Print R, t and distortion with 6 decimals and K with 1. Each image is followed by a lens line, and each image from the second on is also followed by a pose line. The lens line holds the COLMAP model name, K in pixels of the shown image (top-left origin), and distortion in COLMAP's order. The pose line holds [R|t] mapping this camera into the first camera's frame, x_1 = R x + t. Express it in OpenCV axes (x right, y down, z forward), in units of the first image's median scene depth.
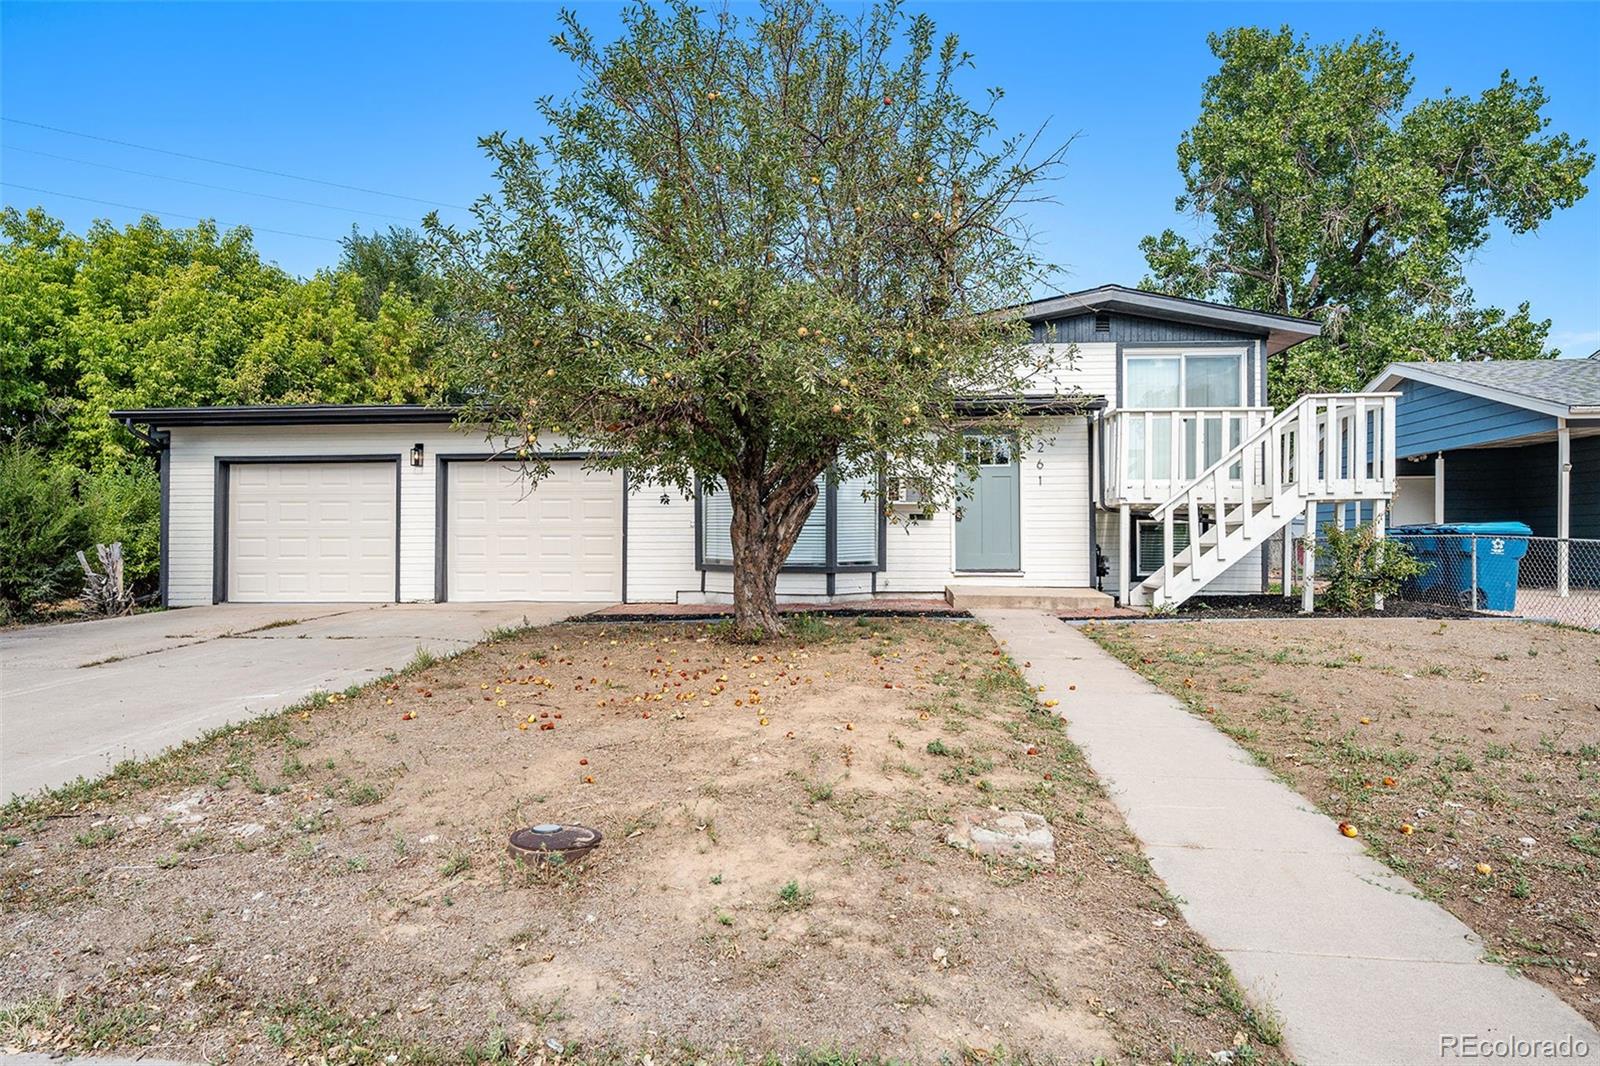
lens RADIAL K [[986.8, 0, 801.5], [0, 986.8, 538.7], [0, 0, 1]] dist [0.005800, 0.000711]
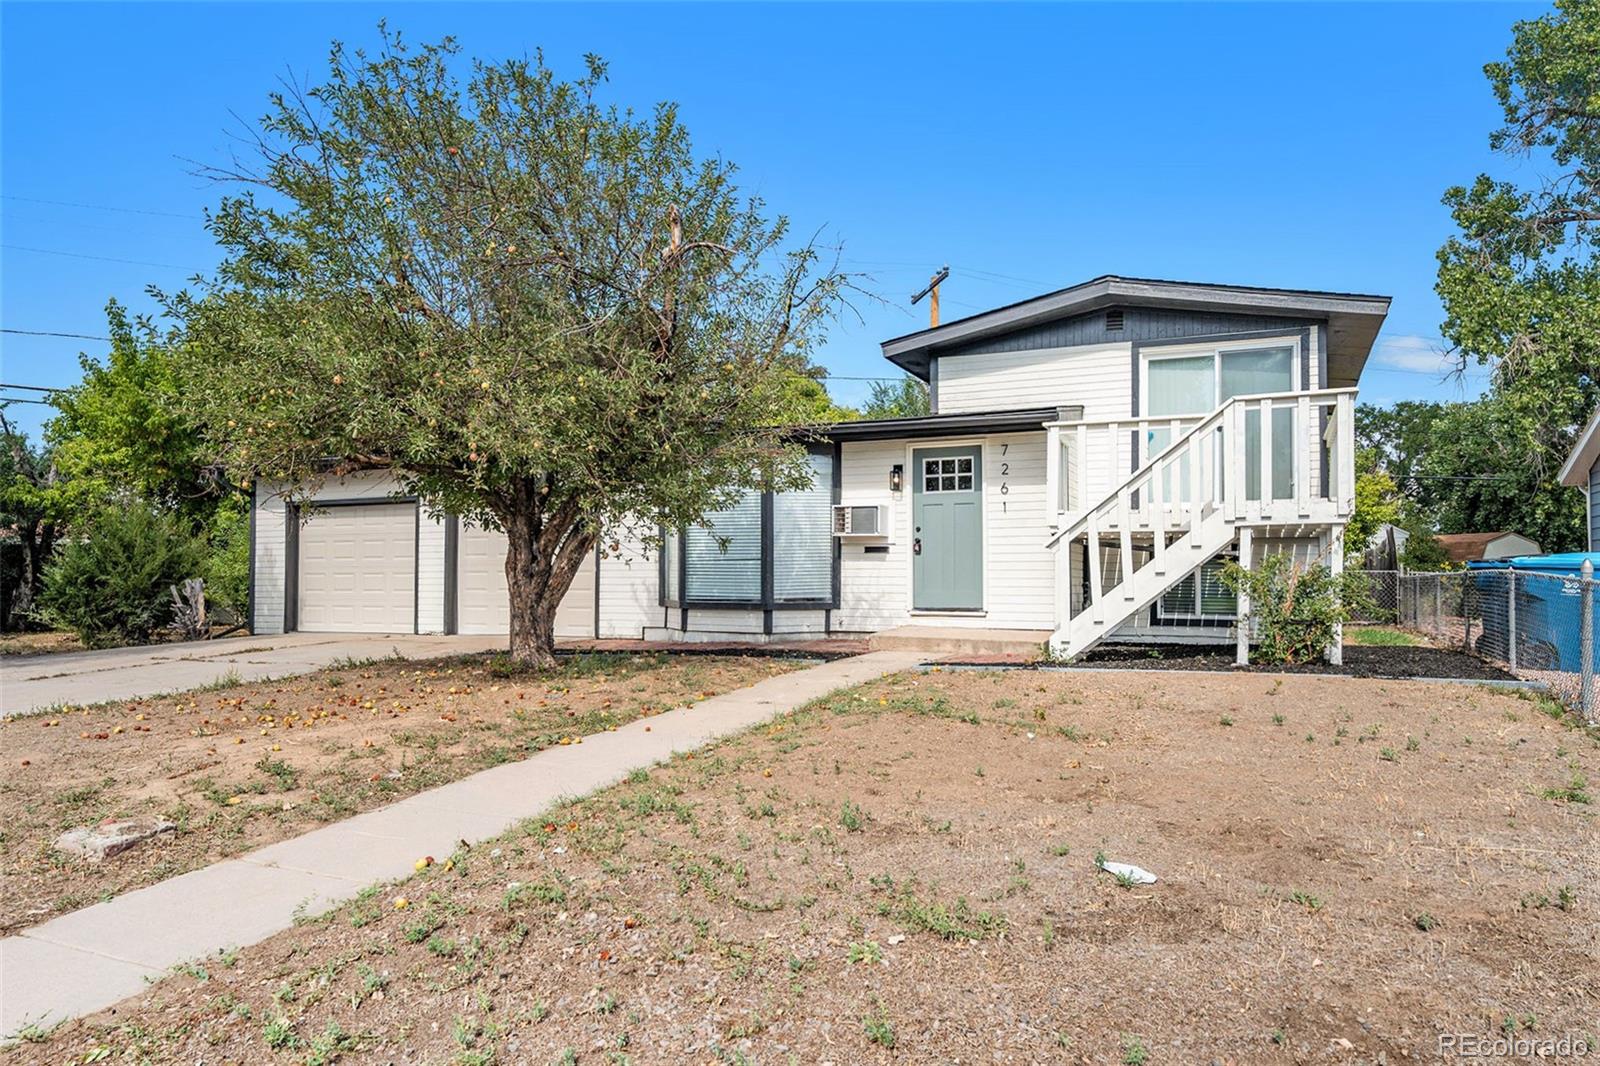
lens RADIAL K [[1095.3, 0, 800.0], [0, 1095.3, 523.3], [0, 0, 1]] dist [0.028449, -0.003507]
pose [[0.936134, -0.017399, -0.351213, 0.413721], [0.001039, 0.998908, -0.046714, 0.000688], [0.351643, 0.043365, 0.935129, 0.024034]]
